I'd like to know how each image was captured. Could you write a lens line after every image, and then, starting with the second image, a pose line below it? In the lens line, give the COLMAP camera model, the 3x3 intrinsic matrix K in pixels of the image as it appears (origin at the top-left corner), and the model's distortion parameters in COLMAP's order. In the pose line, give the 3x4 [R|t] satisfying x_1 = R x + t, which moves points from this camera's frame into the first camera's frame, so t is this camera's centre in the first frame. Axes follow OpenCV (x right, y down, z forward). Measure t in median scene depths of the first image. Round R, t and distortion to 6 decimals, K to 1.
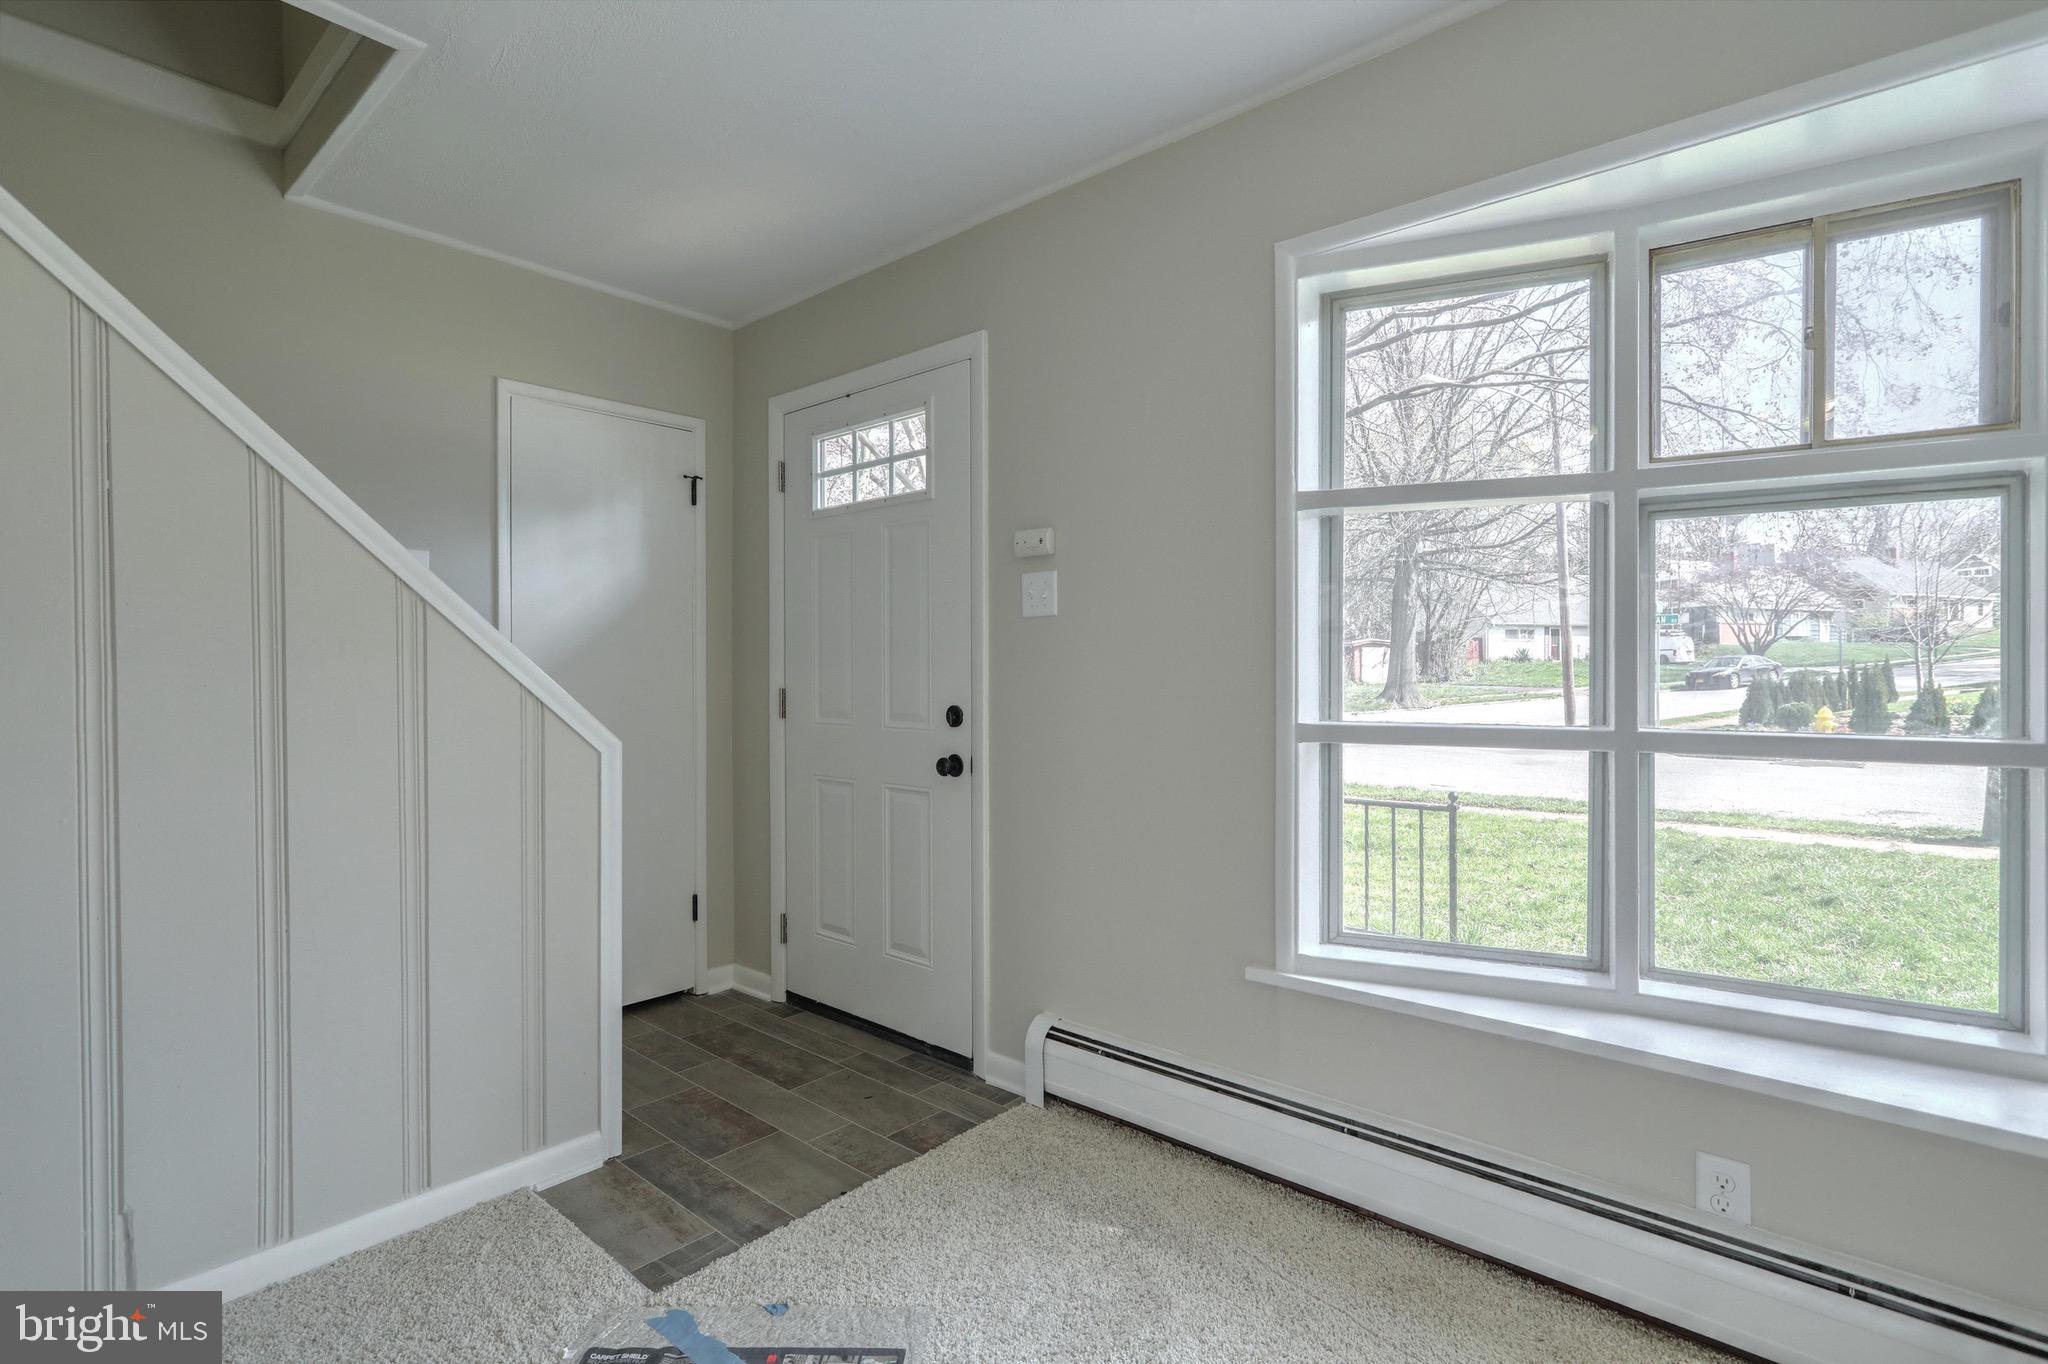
lens RADIAL K [[981.1, 0, 1047.5], [0, 981.1, 676.3], [0, 0, 1]] dist [0.001559, 0.000525]
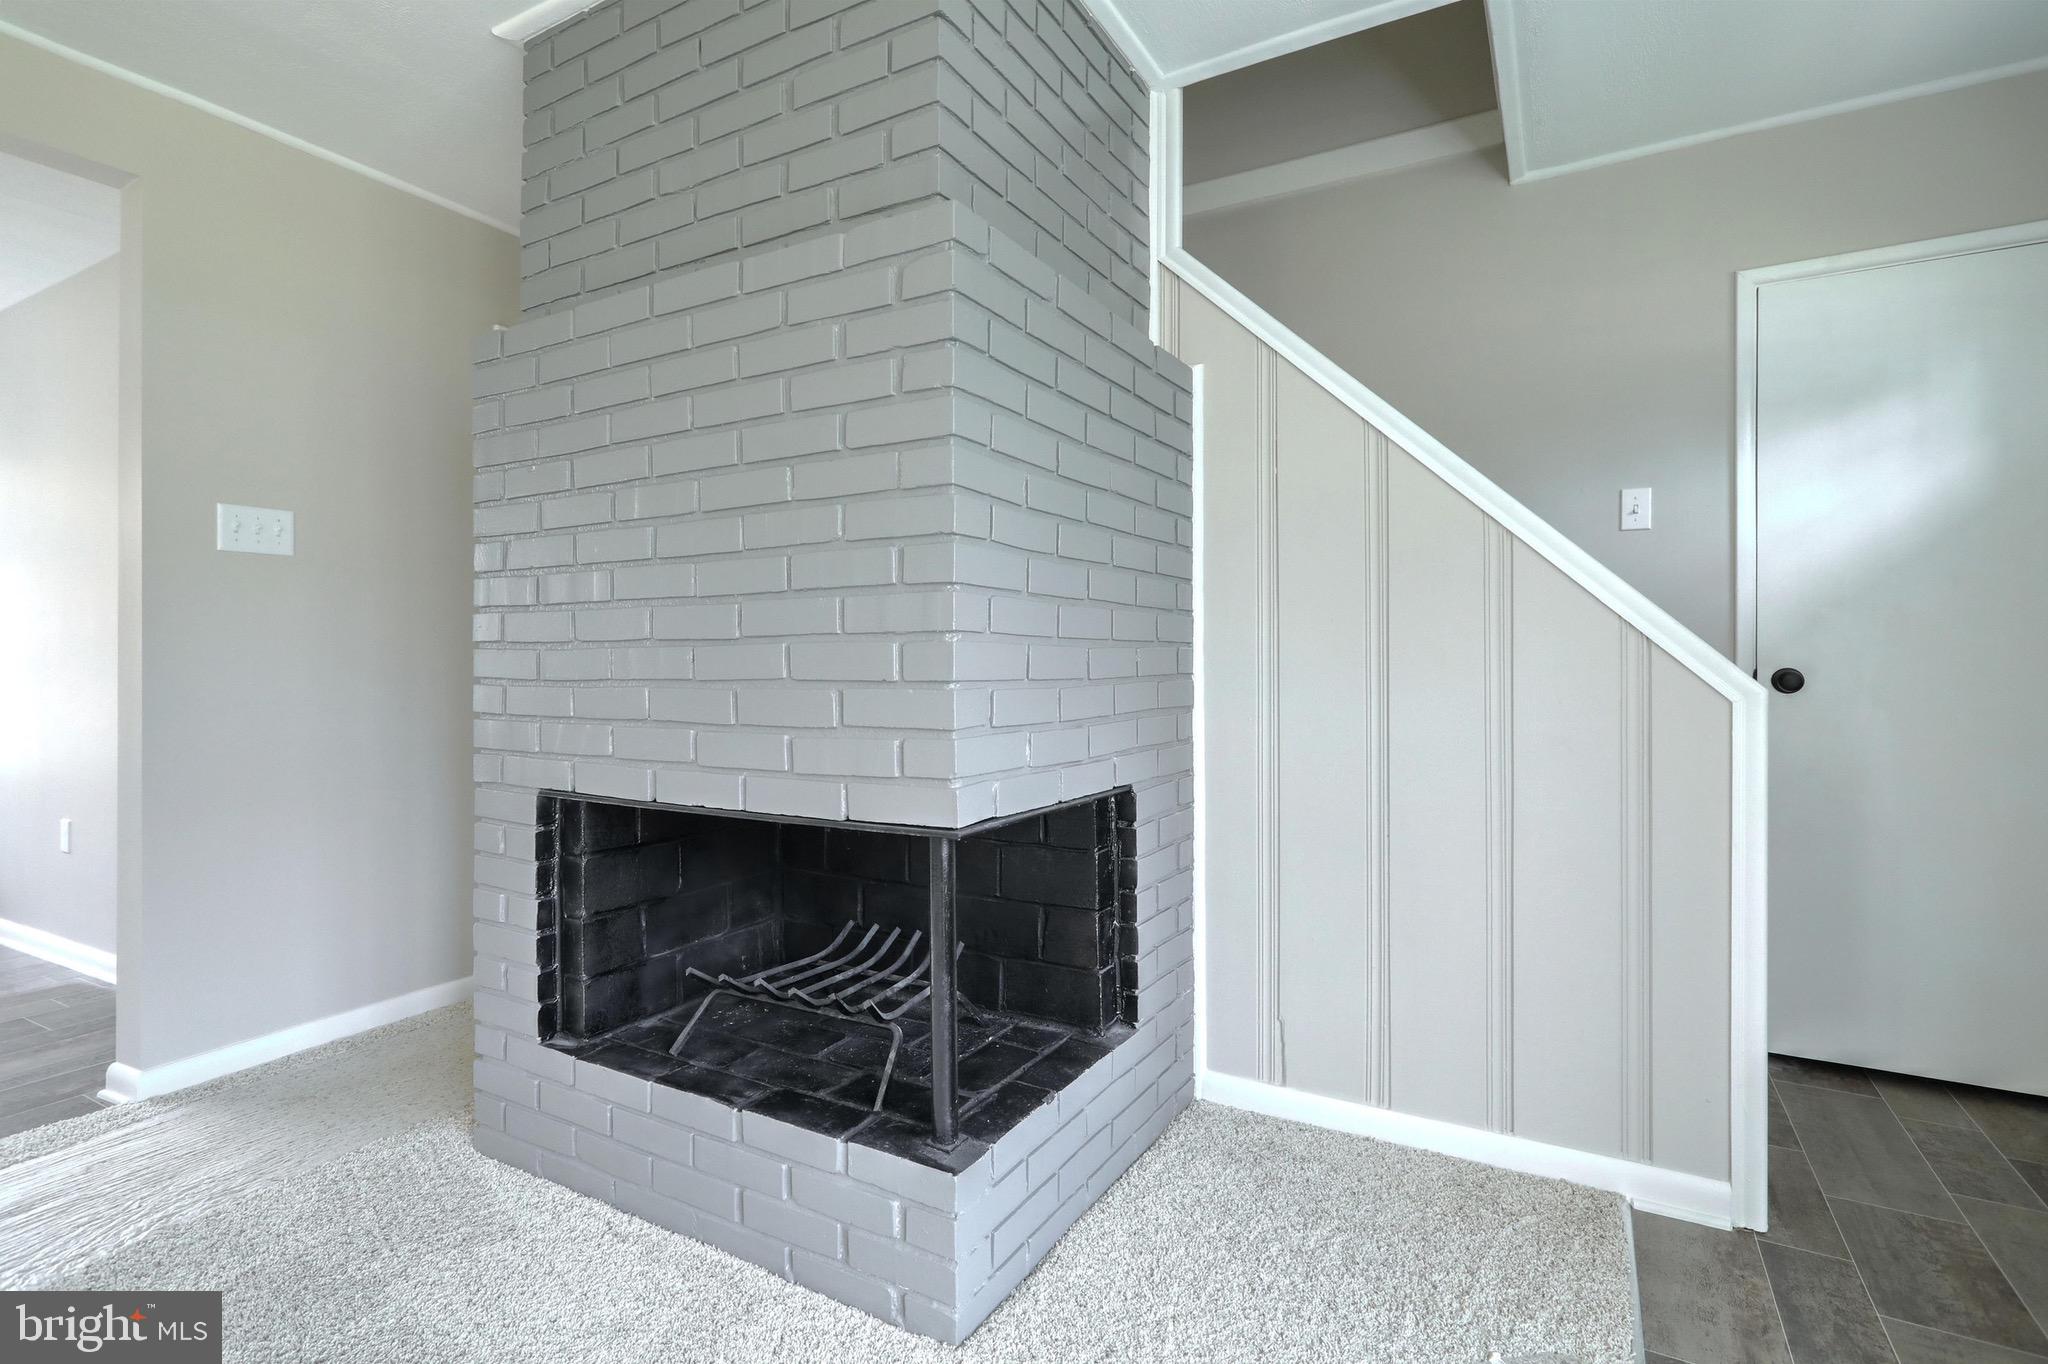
lens RADIAL K [[981.1, 0, 1047.5], [0, 981.1, 676.3], [0, 0, 1]] dist [0.001559, 0.000525]
pose [[0.182923, 0.005402, -0.983112, 0.208914], [-0.002441, 0.999984, 0.005040, 0.053817], [0.983124, 0.001478, 0.182933, 0.314672]]
